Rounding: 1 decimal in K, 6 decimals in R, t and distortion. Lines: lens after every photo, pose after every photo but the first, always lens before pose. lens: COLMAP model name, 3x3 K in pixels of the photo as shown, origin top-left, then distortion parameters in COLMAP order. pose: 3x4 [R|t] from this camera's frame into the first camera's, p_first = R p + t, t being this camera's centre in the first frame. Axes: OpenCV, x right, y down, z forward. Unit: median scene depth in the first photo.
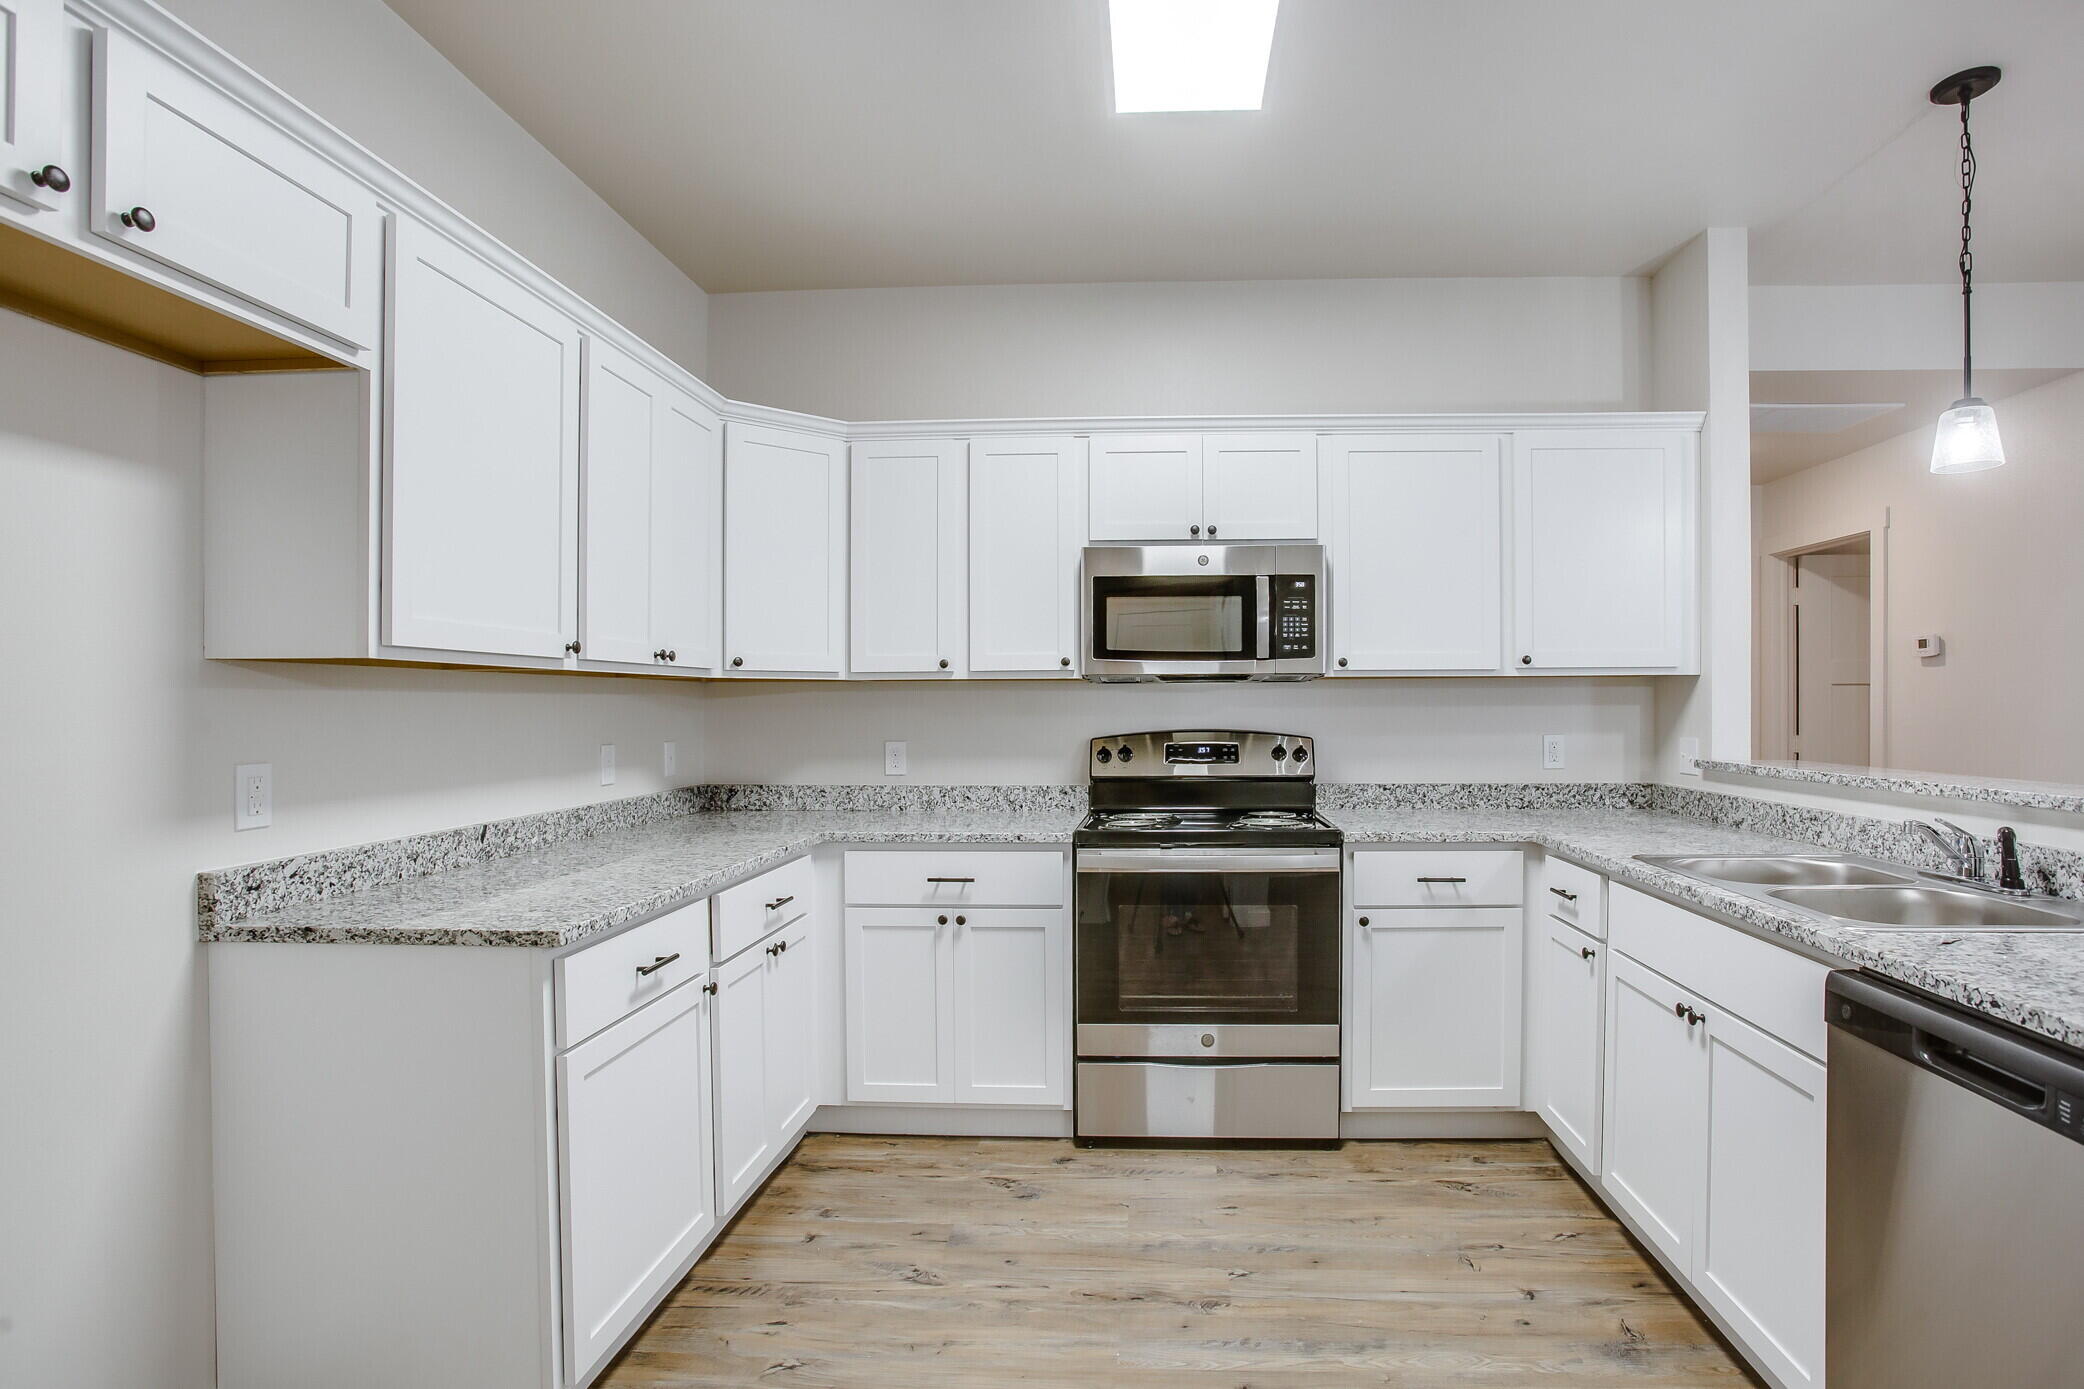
lens RADIAL K [[1064.2, 0, 1119.1], [0, 1064.2, 708.1], [0, 0, 1]] dist [-0.074889, 0.036023]
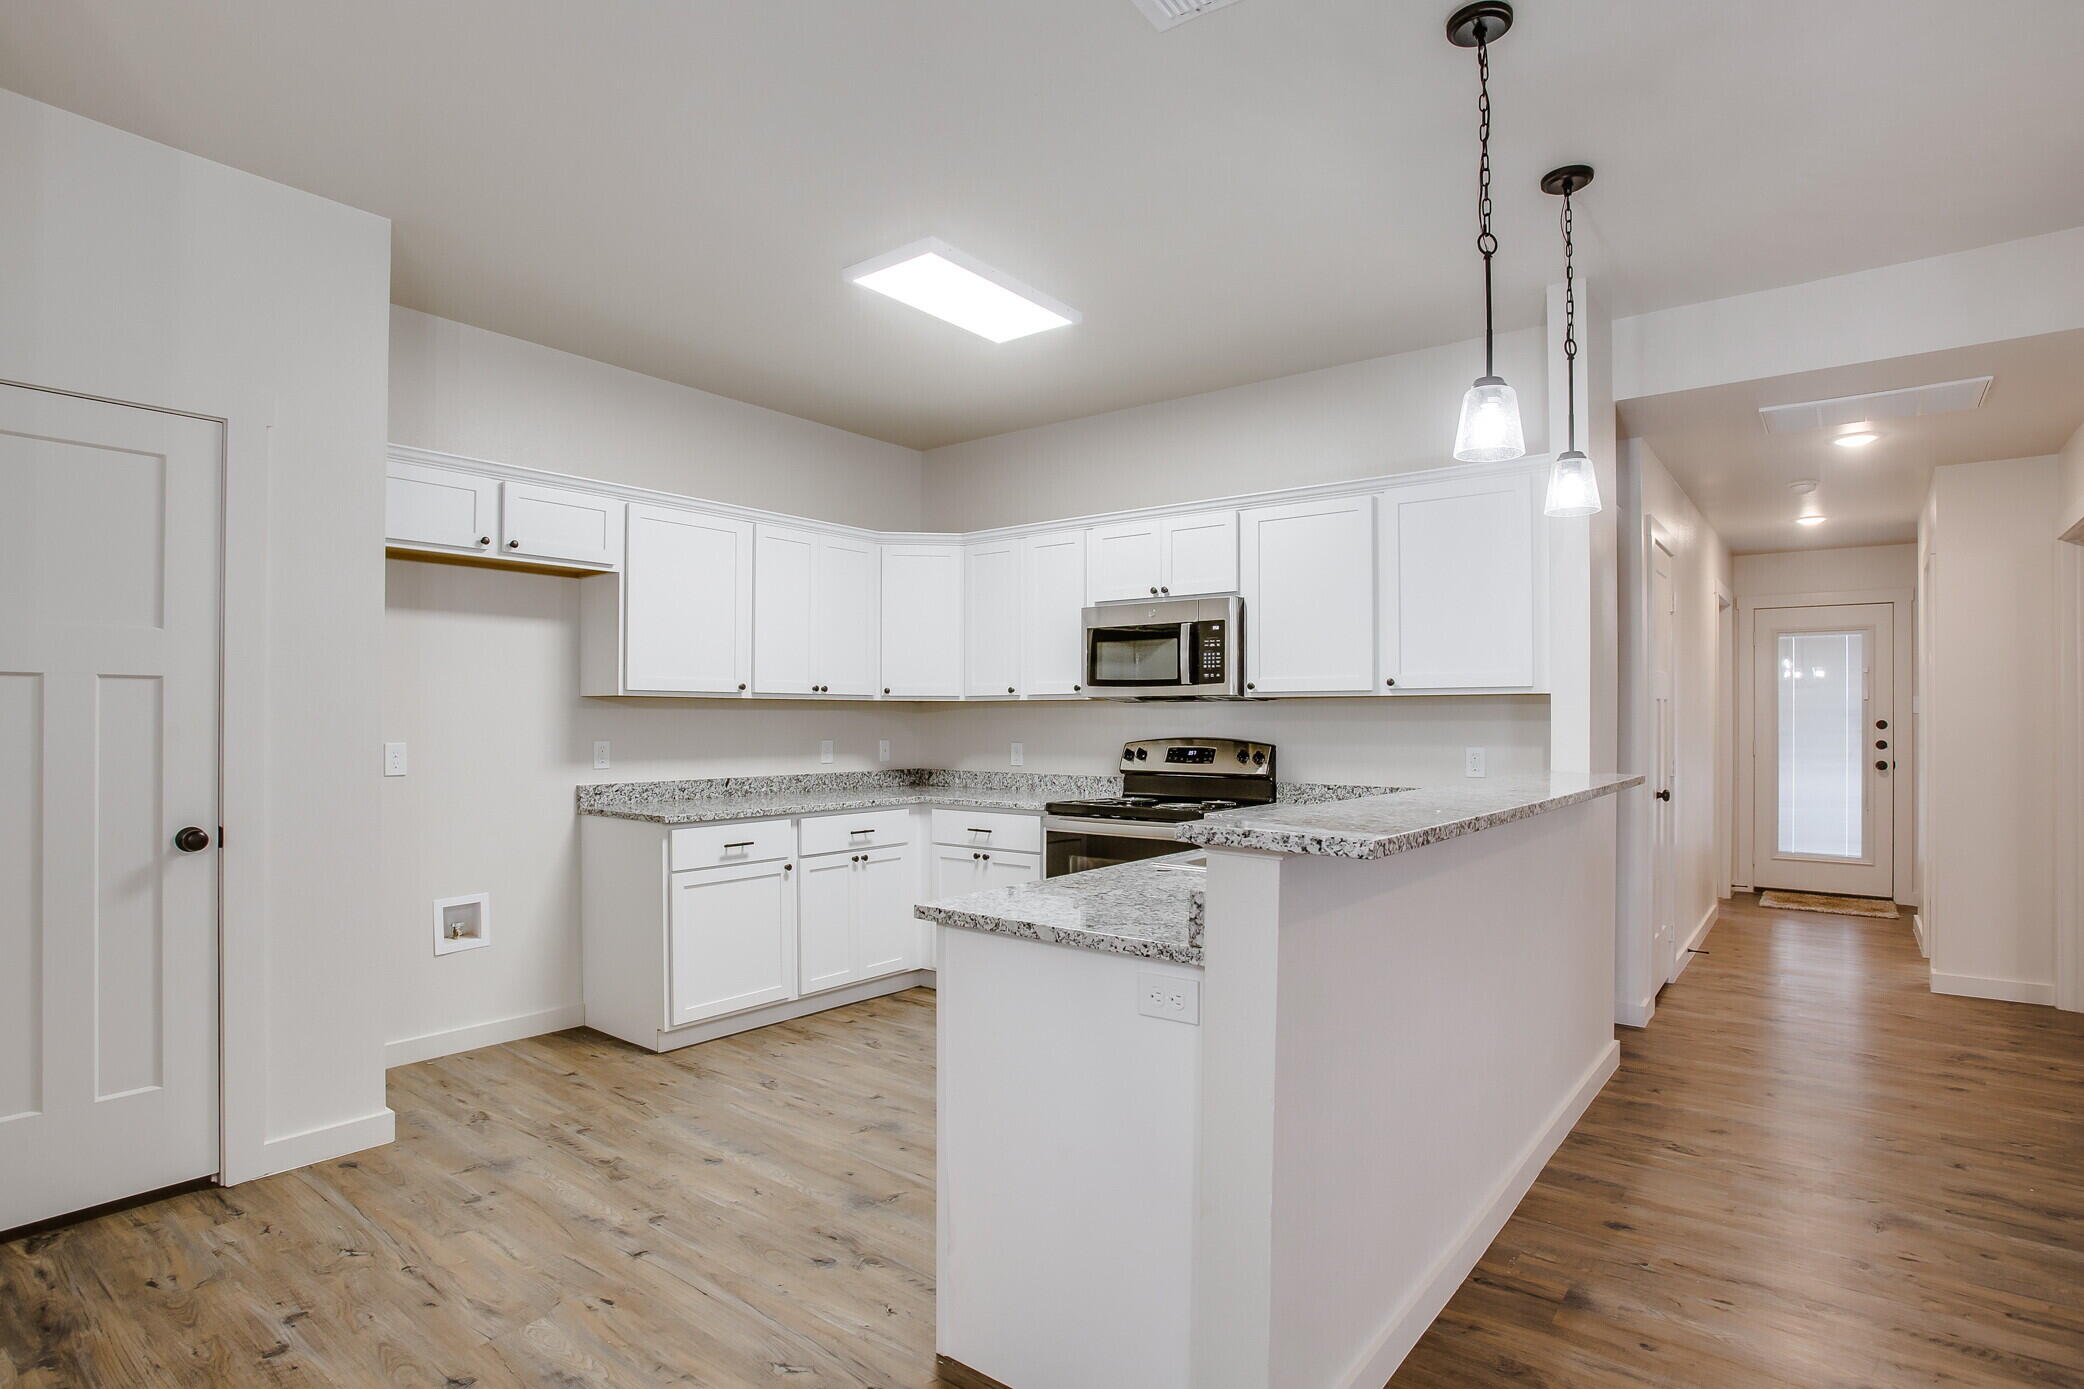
lens RADIAL K [[1072.9, 0, 1032.3], [0, 1072.9, 716.5], [0, 0, 1]] dist [-0.070759, 0.040303]
pose [[0.811896, 0.003729, -0.583791, 0.767989], [-0.007045, 0.999969, -0.003410, 0.000135], [0.583760, 0.006881, 0.811897, -0.215308]]
